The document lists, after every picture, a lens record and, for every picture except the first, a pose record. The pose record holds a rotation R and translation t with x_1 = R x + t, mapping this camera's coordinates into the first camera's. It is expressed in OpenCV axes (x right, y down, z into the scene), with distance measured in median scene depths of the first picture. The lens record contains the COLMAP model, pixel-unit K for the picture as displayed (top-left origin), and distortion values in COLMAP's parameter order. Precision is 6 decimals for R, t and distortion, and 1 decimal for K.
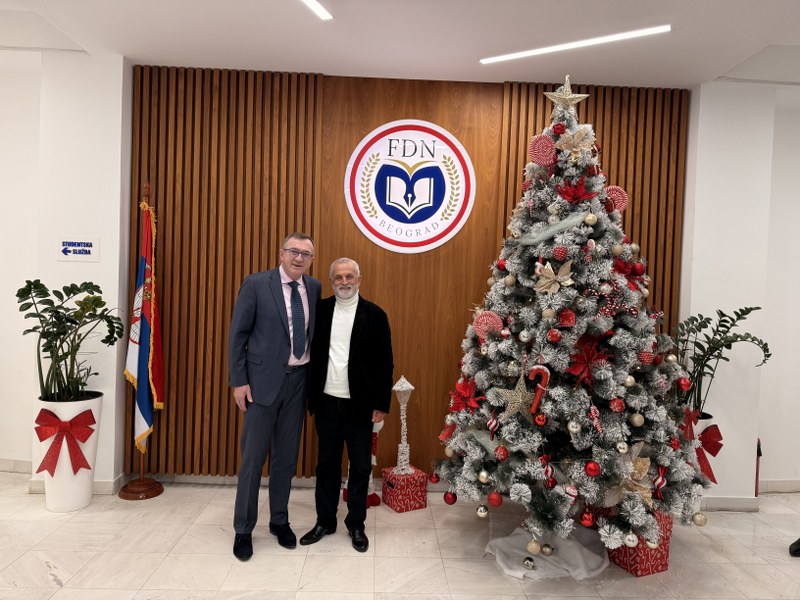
lens RADIAL K [[558.8, 0, 400.0], [0, 558.8, 300.0], [0, 0, 1]] dist [0.002438, -0.004206]
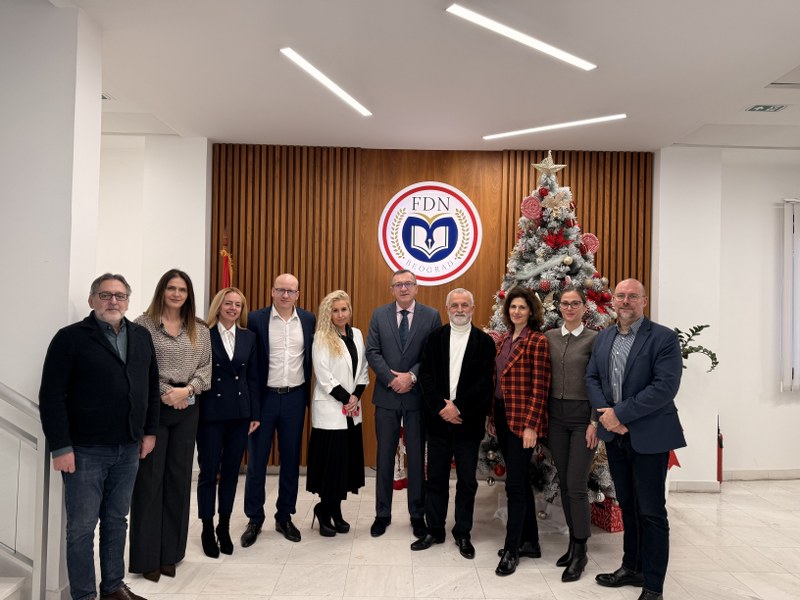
lens RADIAL K [[558.8, 0, 400.0], [0, 558.8, 300.0], [0, 0, 1]] dist [0.002438, -0.004206]
pose [[0.999592, -0.013998, -0.024915, -0.021753], [0.012843, 0.998863, -0.045901, 0.004978], [0.025529, 0.045562, 0.998635, -0.272930]]
